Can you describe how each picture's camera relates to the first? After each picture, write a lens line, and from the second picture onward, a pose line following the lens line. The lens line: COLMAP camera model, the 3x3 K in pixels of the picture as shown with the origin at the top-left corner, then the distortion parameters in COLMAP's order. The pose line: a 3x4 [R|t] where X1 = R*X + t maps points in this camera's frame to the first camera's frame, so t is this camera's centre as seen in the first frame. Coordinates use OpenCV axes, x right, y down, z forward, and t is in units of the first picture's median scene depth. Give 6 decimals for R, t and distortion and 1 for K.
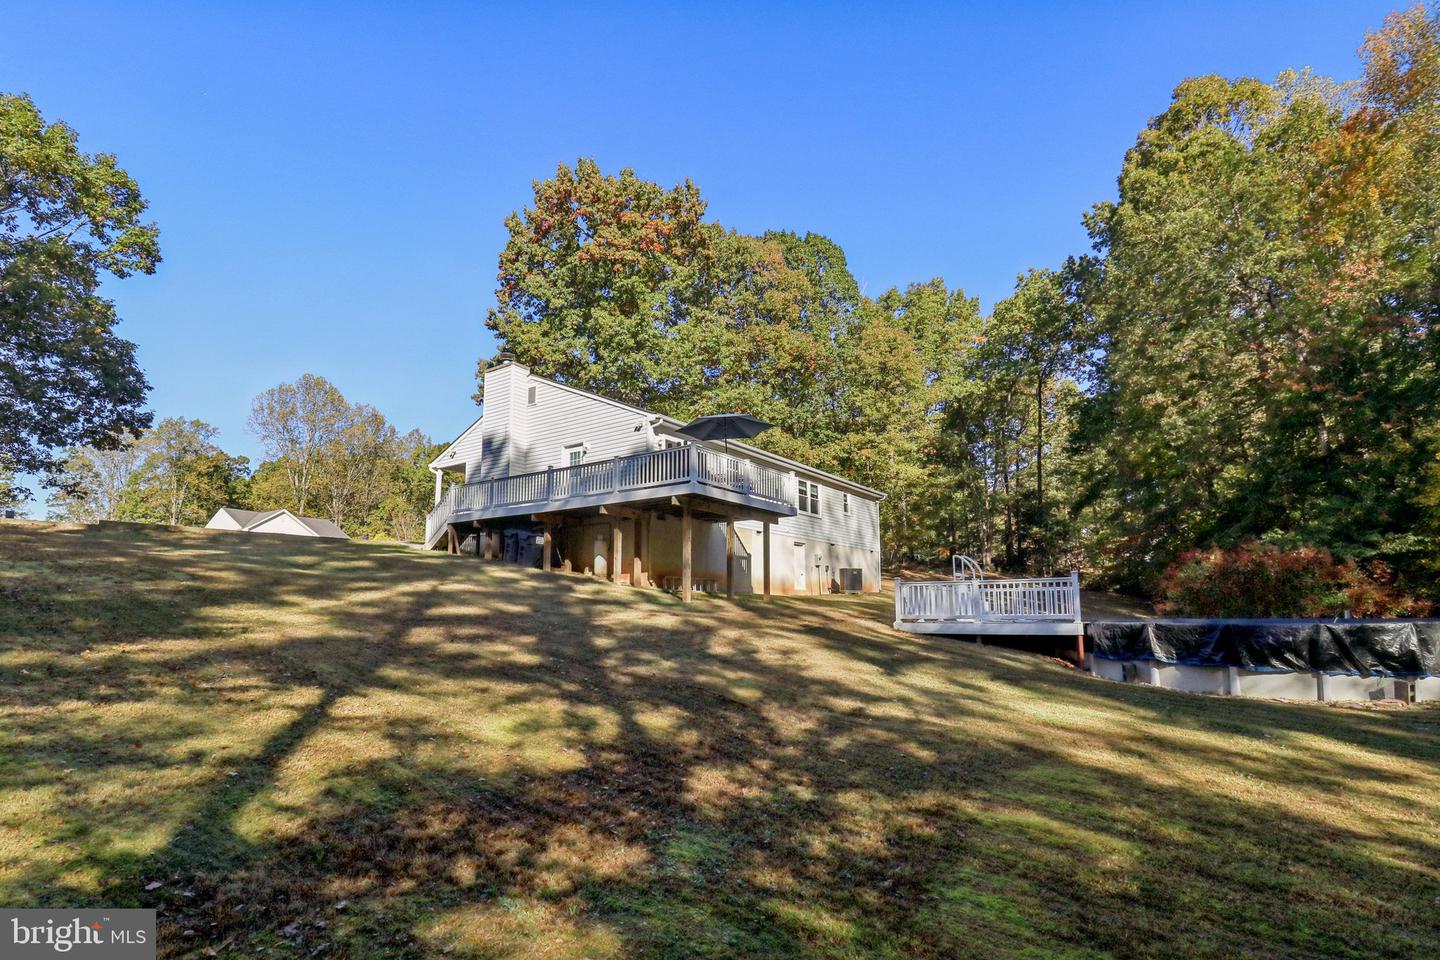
lens RADIAL K [[695.7, 0, 711.2], [0, 695.7, 522.1], [0, 0, 1]] dist [0.007624, -0.009114]
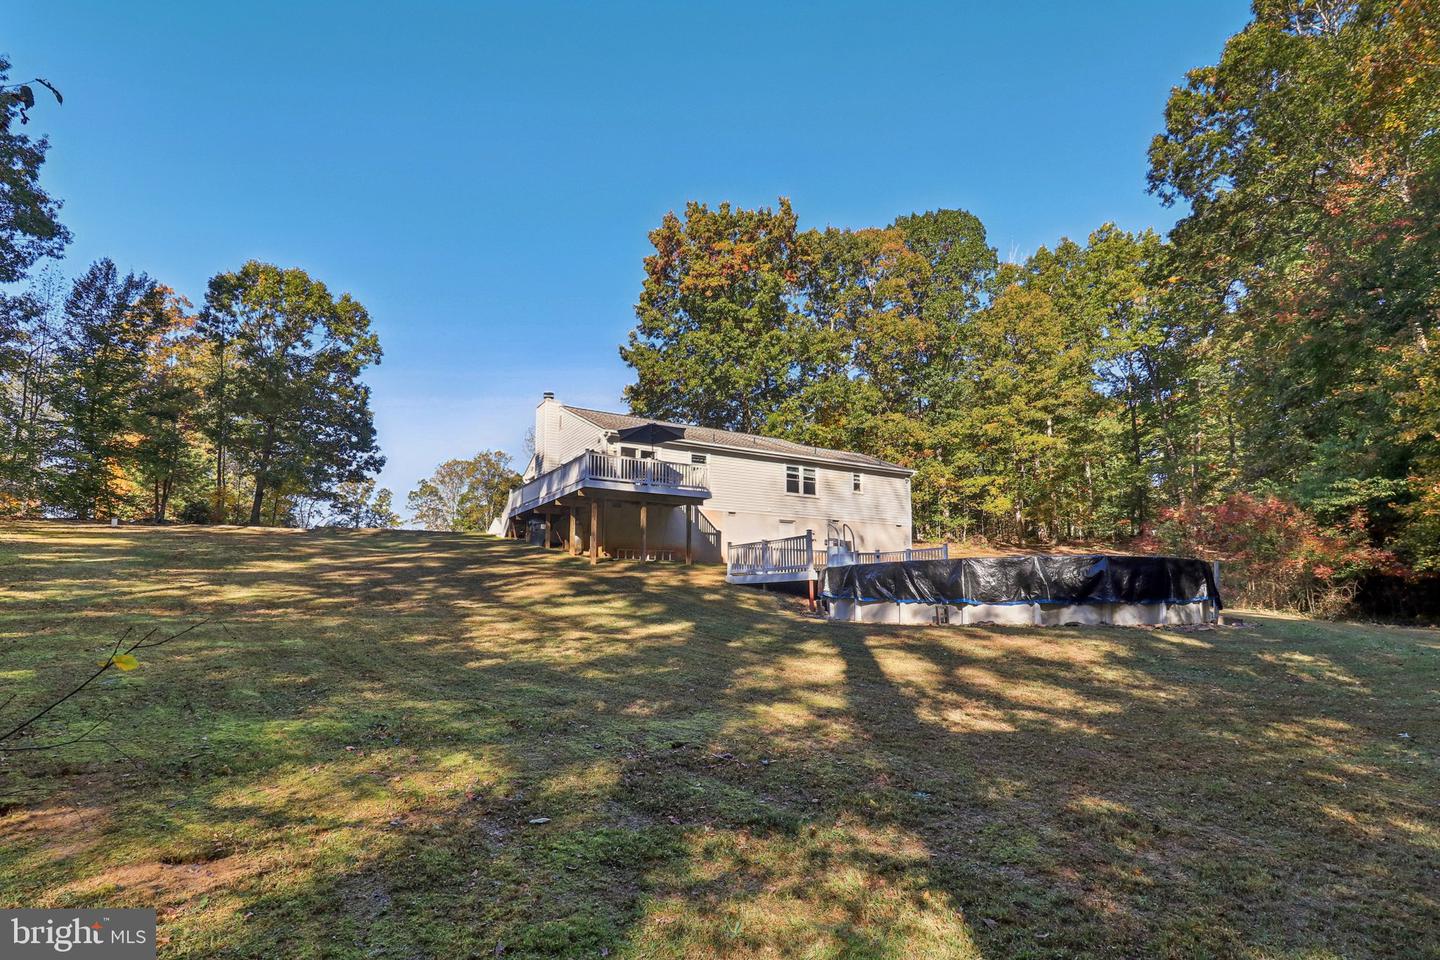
lens RADIAL K [[695.7, 0, 707.6], [0, 695.7, 527.2], [0, 0, 1]] dist [0.007624, -0.009114]
pose [[0.915644, -0.045819, -0.399370, 0.418749], [0.052495, 0.998604, 0.005788, 0.024685], [0.398547, -0.026265, 0.916772, -0.109067]]
